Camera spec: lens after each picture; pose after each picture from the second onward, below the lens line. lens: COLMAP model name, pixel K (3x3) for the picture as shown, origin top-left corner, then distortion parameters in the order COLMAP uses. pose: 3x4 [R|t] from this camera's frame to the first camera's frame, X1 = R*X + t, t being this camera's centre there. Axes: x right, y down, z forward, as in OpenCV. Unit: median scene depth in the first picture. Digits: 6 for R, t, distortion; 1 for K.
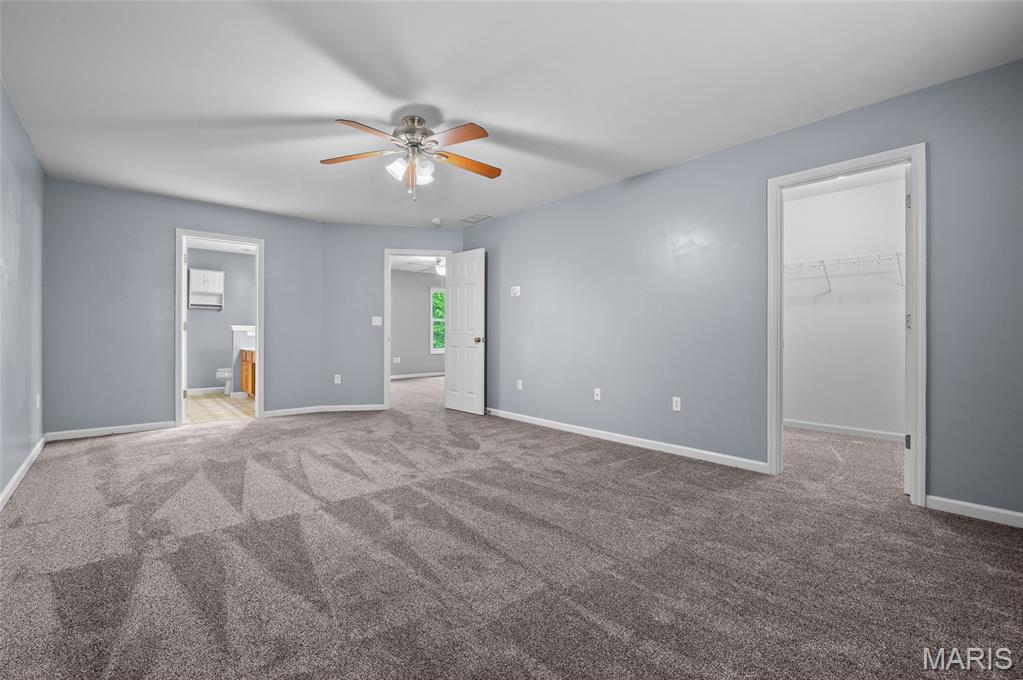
lens RADIAL K [[442.8, 0, 508.9], [0, 442.8, 336.0], [0, 0, 1]] dist [-0.004821, -0.000247]
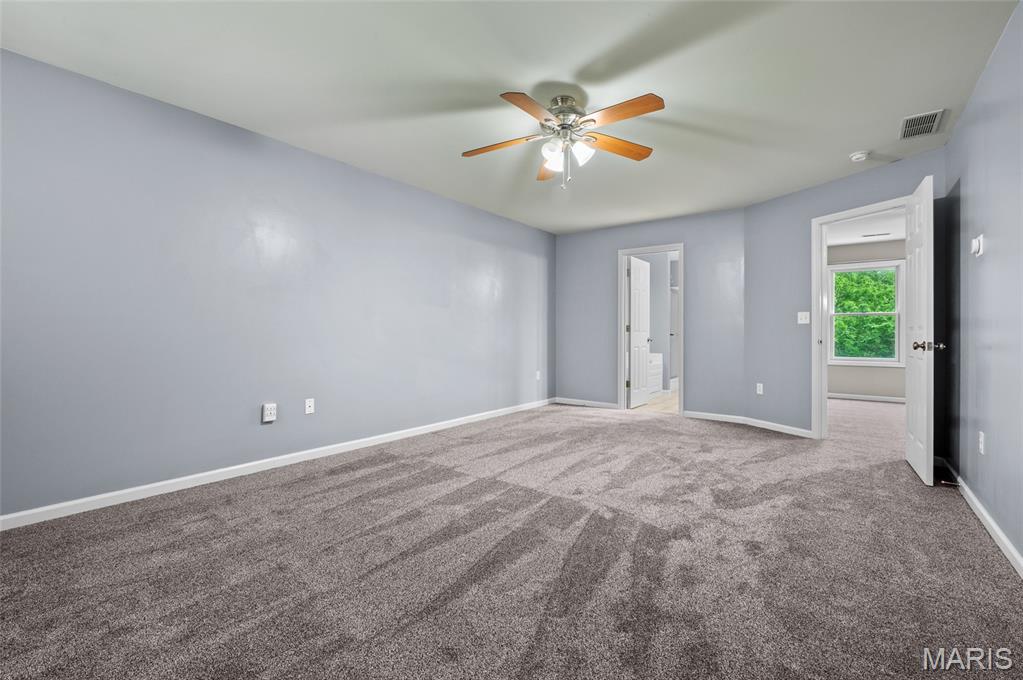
lens RADIAL K [[442.8, 0, 510.2], [0, 442.8, 336.2], [0, 0, 1]] dist [-0.004821, -0.000247]
pose [[0.198974, 0.002660, -0.980001, 0.642395], [-0.005321, 0.999985, 0.001634, -0.002158], [0.979990, 0.004889, 0.198985, 0.692585]]
